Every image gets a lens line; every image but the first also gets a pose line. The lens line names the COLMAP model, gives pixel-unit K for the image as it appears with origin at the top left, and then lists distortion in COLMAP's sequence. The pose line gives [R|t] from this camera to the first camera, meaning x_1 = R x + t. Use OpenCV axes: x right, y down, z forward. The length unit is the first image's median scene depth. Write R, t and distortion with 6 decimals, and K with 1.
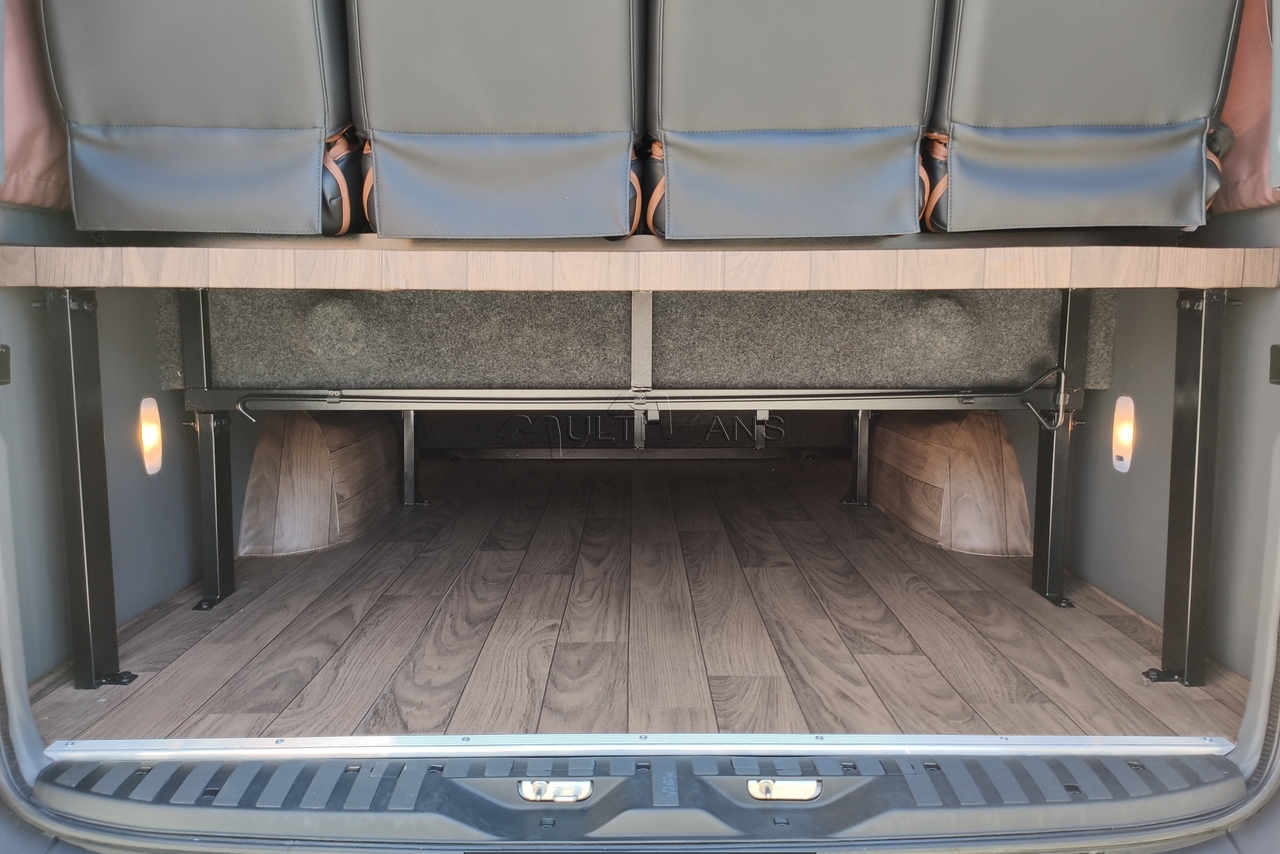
lens RADIAL K [[965.2, 0, 645.0], [0, 965.2, 428.1], [0, 0, 1]] dist [0.066002, -0.094636]
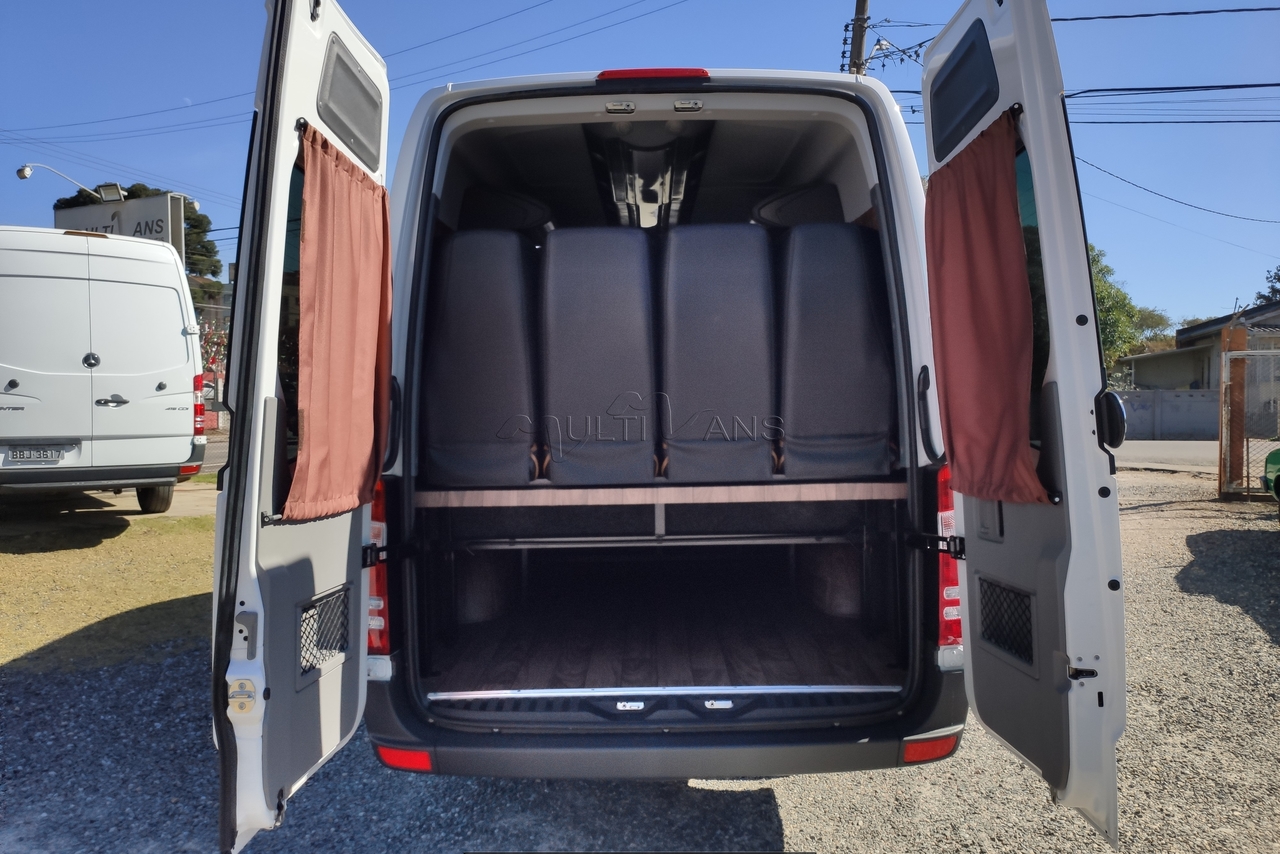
lens RADIAL K [[965.2, 0, 635.2], [0, 965.2, 433.8], [0, 0, 1]] dist [0.066002, -0.094636]
pose [[0.999380, -0.021370, -0.027984, 0.007221], [0.019023, 0.996483, -0.081601, -0.120776], [0.029629, 0.081018, 0.996272, -1.428674]]
